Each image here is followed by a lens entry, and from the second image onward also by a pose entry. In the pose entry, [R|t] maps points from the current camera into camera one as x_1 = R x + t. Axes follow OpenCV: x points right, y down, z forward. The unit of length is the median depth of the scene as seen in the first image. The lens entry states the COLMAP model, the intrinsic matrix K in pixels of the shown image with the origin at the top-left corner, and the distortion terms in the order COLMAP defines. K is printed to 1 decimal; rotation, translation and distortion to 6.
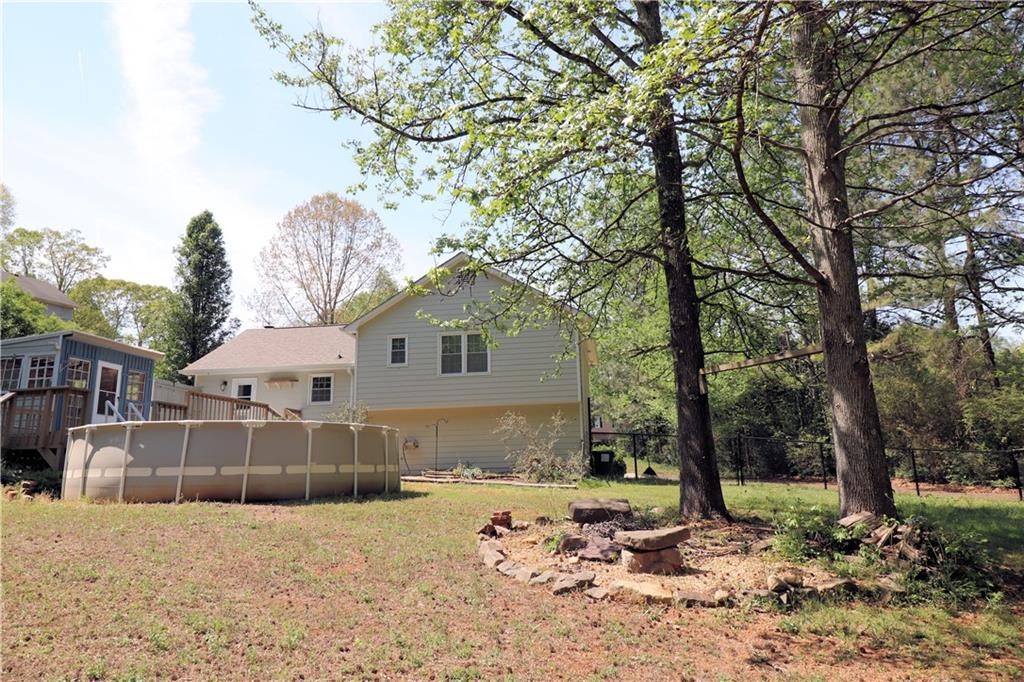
lens RADIAL K [[681.2, 0, 508.6], [0, 681.2, 335.9], [0, 0, 1]] dist [-0.001617, 0.000309]
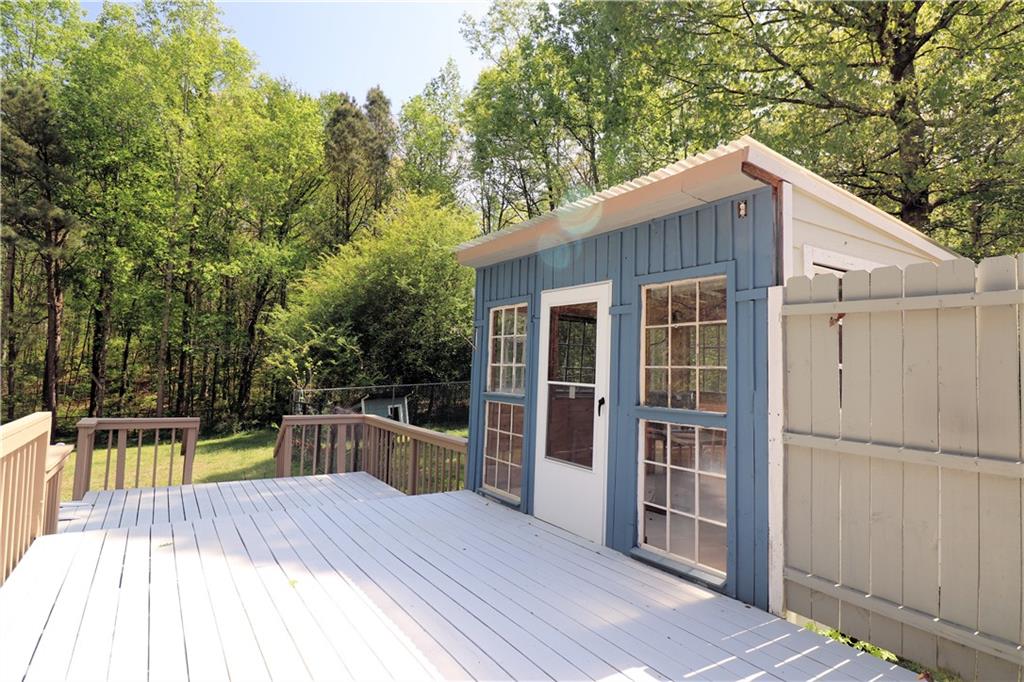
lens RADIAL K [[565.7, 0, 515.8], [0, 565.7, 340.8], [0, 0, 1]] dist [-0.004420, -0.000852]
pose [[-0.763717, -0.038693, -0.644391, -0.351439], [0.112784, 0.974852, -0.192205, 0.093536], [0.635622, -0.219468, -0.740147, 1.005583]]
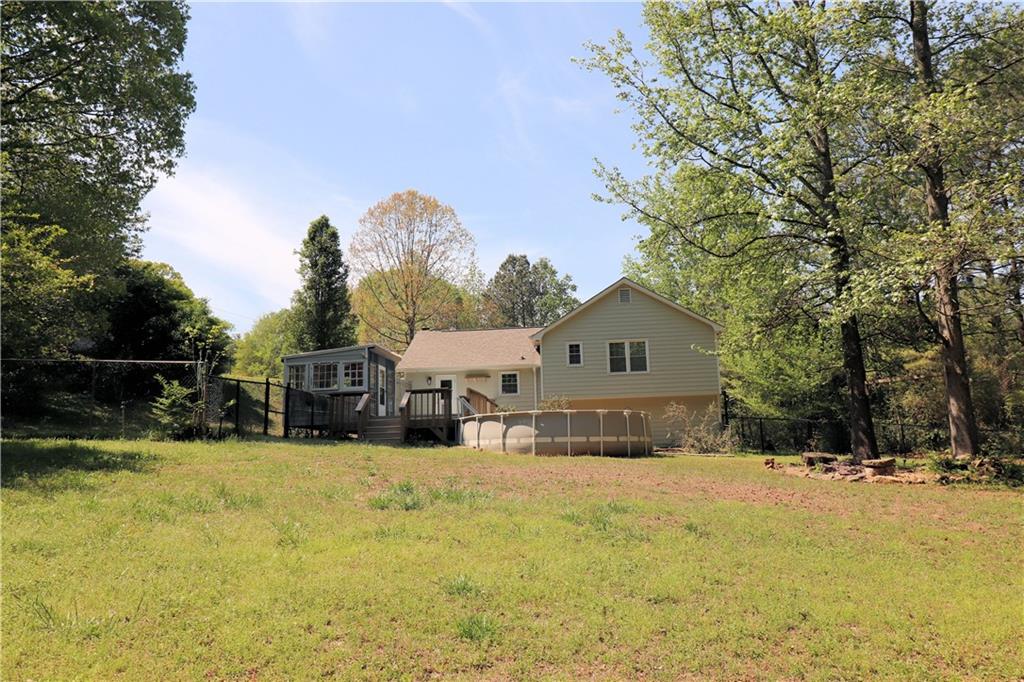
lens RADIAL K [[757.3, 0, 516.5], [0, 757.3, 340.3], [0, 0, 1]] dist [0.002148, -0.000544]
pose [[0.999739, 0.001049, 0.022819, -0.305393], [-0.001942, 0.999232, 0.039129, -0.060582], [-0.022760, -0.039163, 0.998974, -0.429790]]
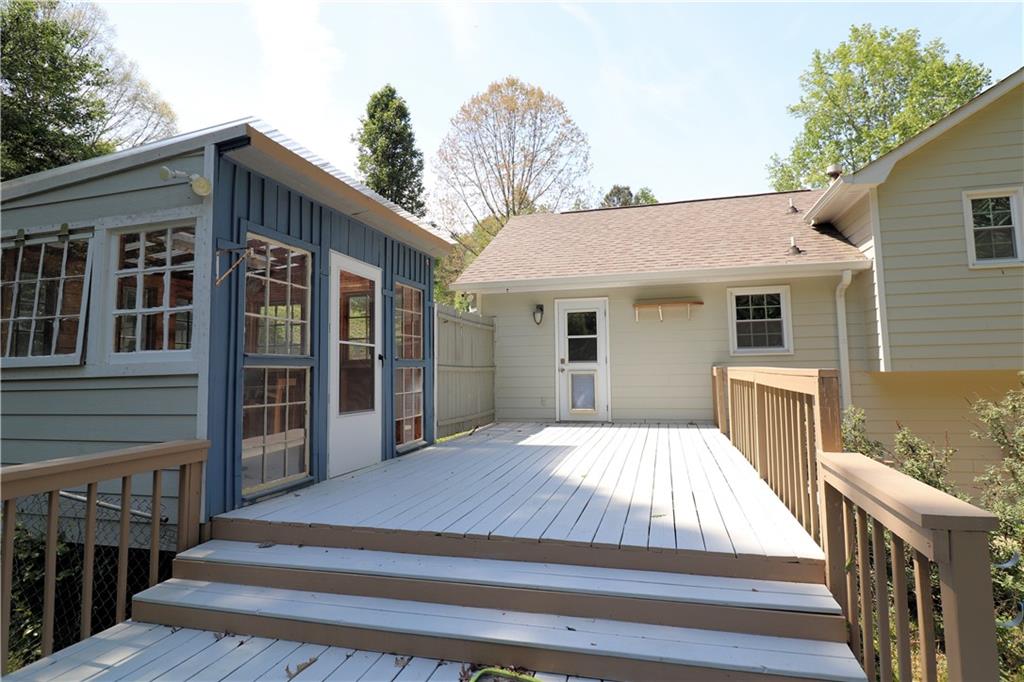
lens RADIAL K [[565.7, 0, 515.8], [0, 565.7, 340.8], [0, 0, 1]] dist [-0.004420, -0.000852]
pose [[0.992218, 0.000181, -0.124509, -0.405511], [0.017742, 0.989589, 0.142822, 0.035310], [0.123239, -0.143919, 0.981886, 0.624222]]
